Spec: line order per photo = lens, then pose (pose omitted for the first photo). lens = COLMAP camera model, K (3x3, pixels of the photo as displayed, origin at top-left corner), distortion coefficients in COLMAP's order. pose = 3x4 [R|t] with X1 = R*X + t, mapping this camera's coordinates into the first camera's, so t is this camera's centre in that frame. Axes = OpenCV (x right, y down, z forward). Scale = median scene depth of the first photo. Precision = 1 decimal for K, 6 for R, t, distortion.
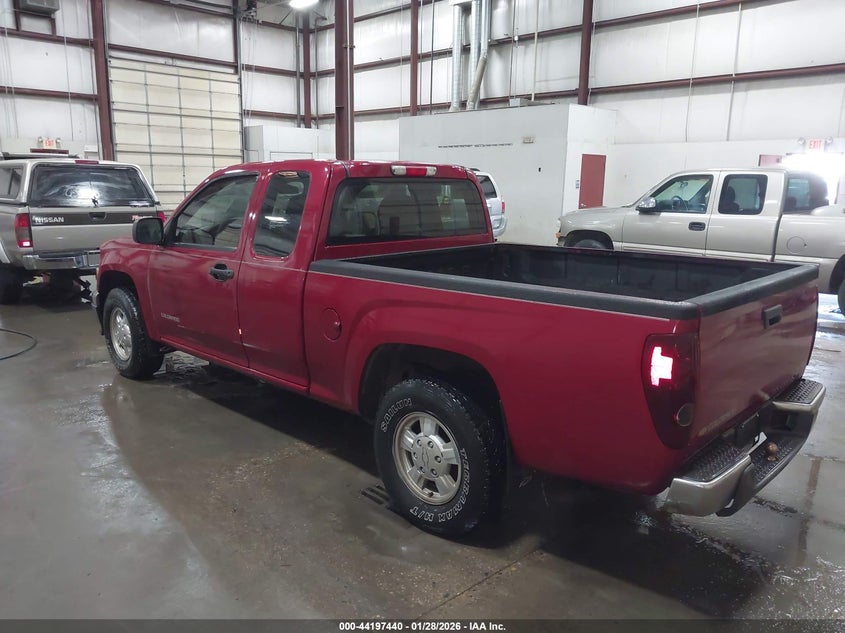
lens RADIAL K [[655.6, 0, 420.0], [0, 655.6, 329.7], [0, 0, 1]] dist [-0.018766, 0.001504]
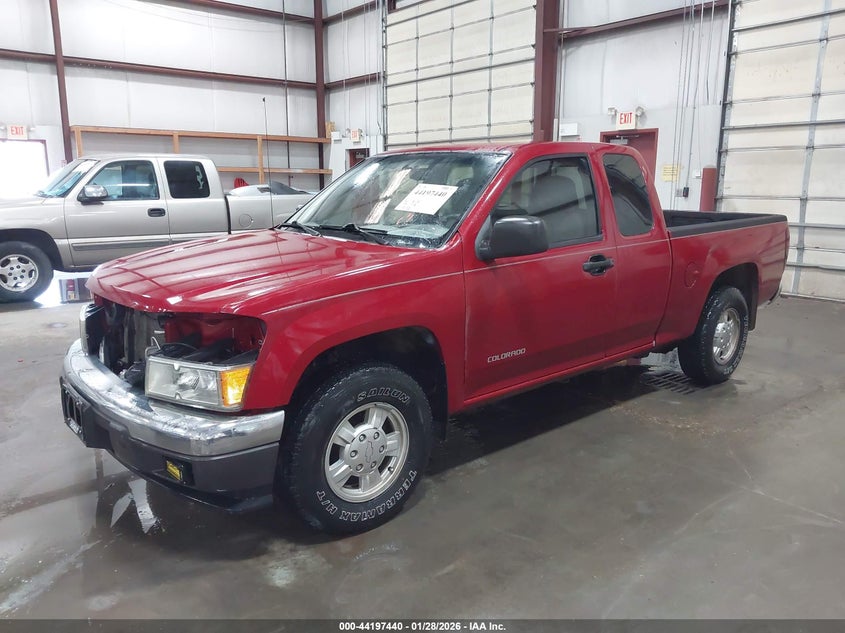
lens RADIAL K [[663.5, 0, 408.1], [0, 663.5, 316.8], [0, 0, 1]] dist [-0.006836, 0.004604]
pose [[0.112241, -0.216284, 0.969857, -1.073958], [0.220889, 0.957035, 0.187861, -0.215893], [-0.968819, 0.193145, 0.155193, 0.971567]]
